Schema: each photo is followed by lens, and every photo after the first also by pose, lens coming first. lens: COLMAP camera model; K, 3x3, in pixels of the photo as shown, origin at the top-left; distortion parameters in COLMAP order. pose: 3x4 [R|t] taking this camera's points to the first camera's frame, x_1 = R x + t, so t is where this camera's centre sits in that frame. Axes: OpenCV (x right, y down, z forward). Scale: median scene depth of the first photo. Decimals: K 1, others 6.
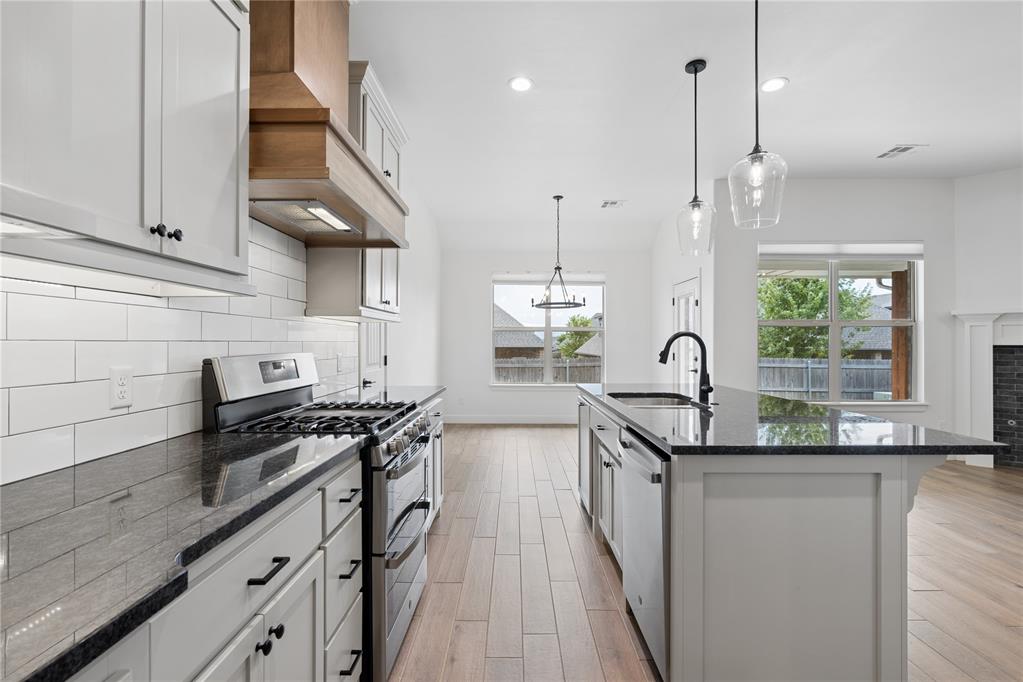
lens RADIAL K [[462.0, 0, 510.4], [0, 462.0, 338.8], [0, 0, 1]] dist [-0.004943, 0.001266]
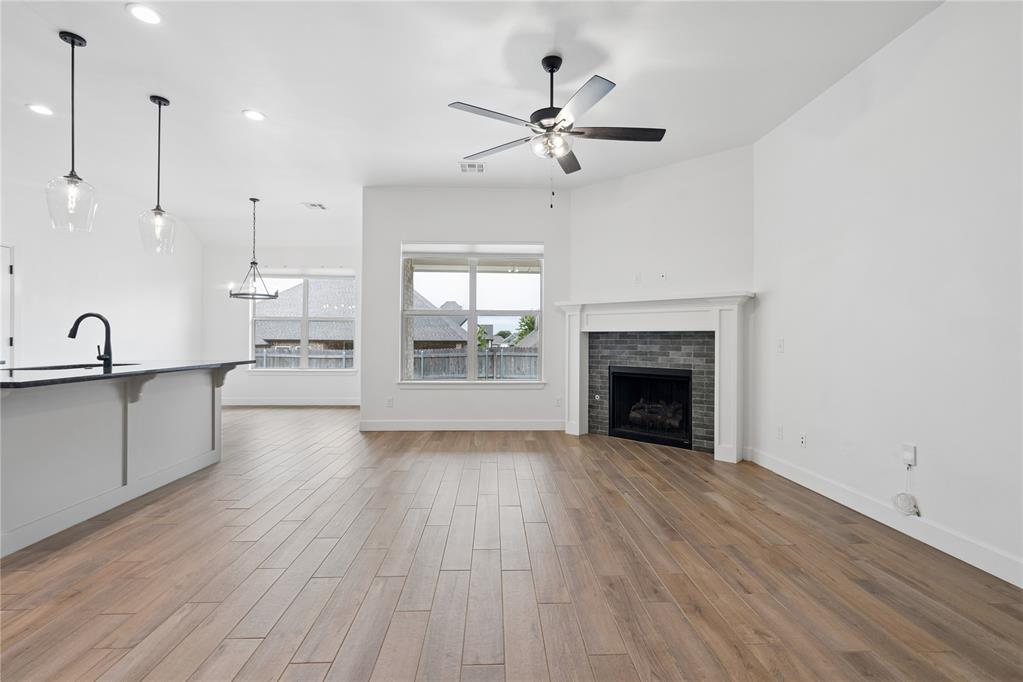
lens RADIAL K [[462.0, 0, 508.4], [0, 462.0, 338.3], [0, 0, 1]] dist [-0.004943, 0.001266]
pose [[0.999037, 0.003206, 0.043762, 0.674167], [-0.003593, 0.999955, 0.008761, 0.017556], [-0.043732, -0.008910, 0.999004, -0.147209]]
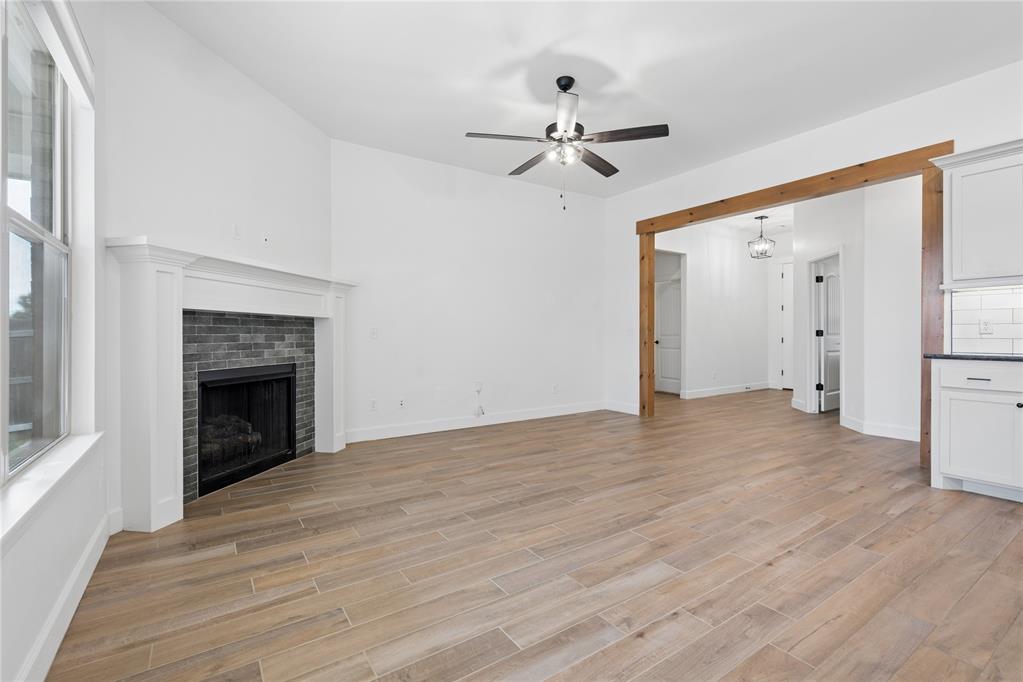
lens RADIAL K [[462.0, 0, 512.2], [0, 462.0, 337.1], [0, 0, 1]] dist [-0.004943, 0.001266]
pose [[-0.566369, -0.004468, 0.824140, 0.273264], [-0.008843, 0.999961, -0.000657, 0.039253], [-0.824105, -0.007660, -0.566386, 0.816740]]
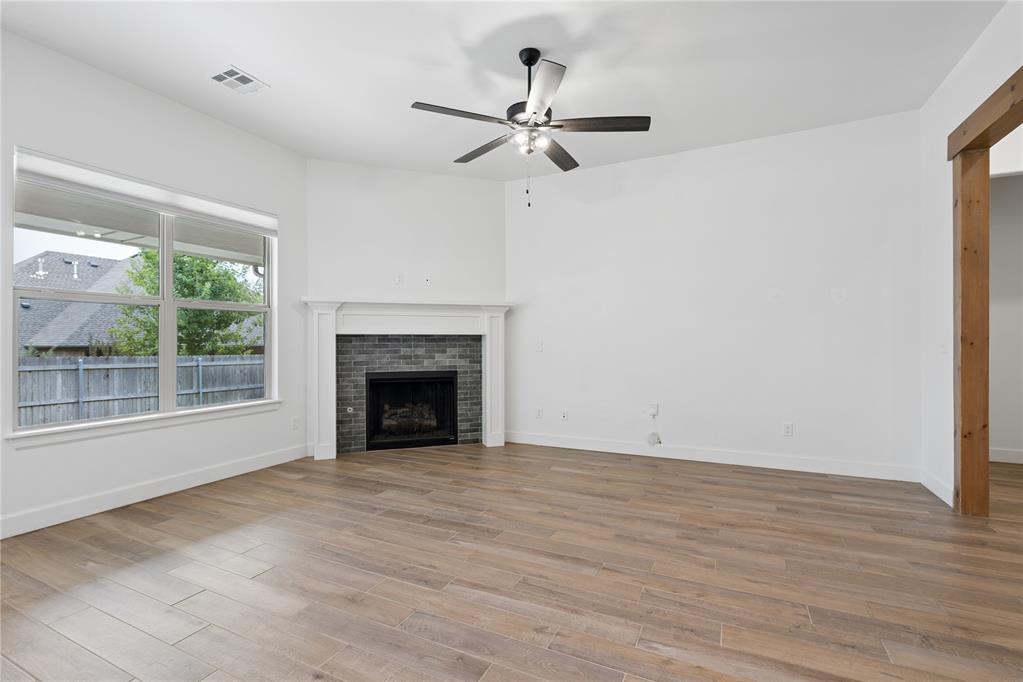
lens RADIAL K [[462.0, 0, 510.9], [0, 462.0, 340.9], [0, 0, 1]] dist [-0.004943, 0.001266]
pose [[0.434060, -0.002588, 0.900880, 0.263832], [-0.004851, 0.999975, 0.005209, 0.017699], [-0.900871, -0.006631, 0.434036, 0.190703]]
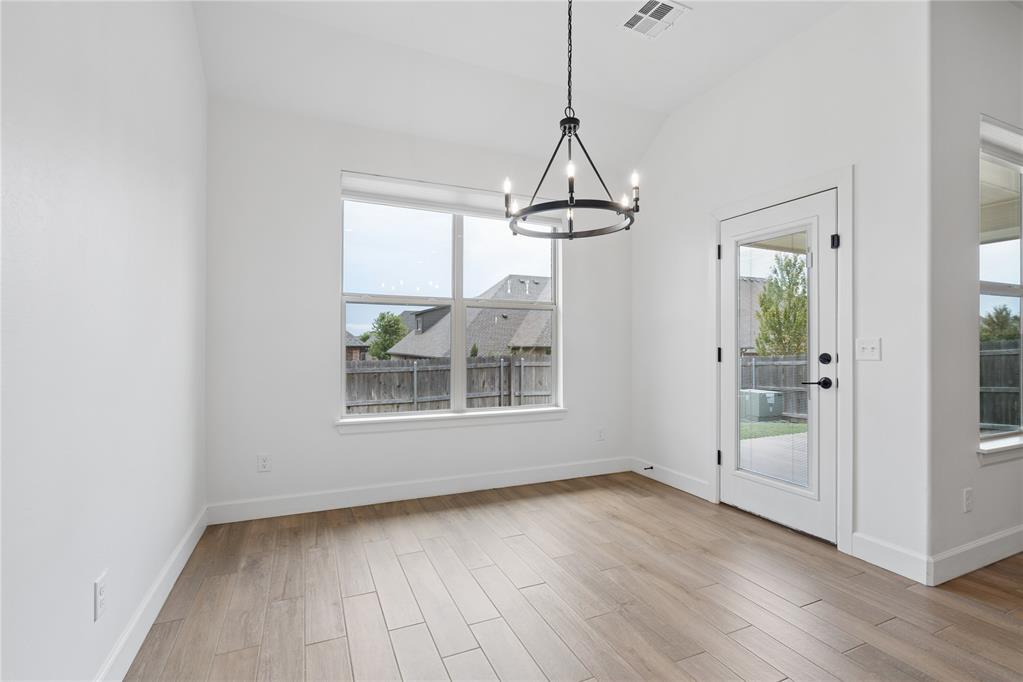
lens RADIAL K [[467.7, 0, 513.3], [0, 467.7, 341.1], [0, 0, 1]] dist [-0.000905, -0.000525]
pose [[0.909296, 0.004294, 0.416128, -0.098930], [-0.006087, 0.999977, 0.002982, 0.026193], [-0.416106, -0.005245, 0.909301, 0.671130]]
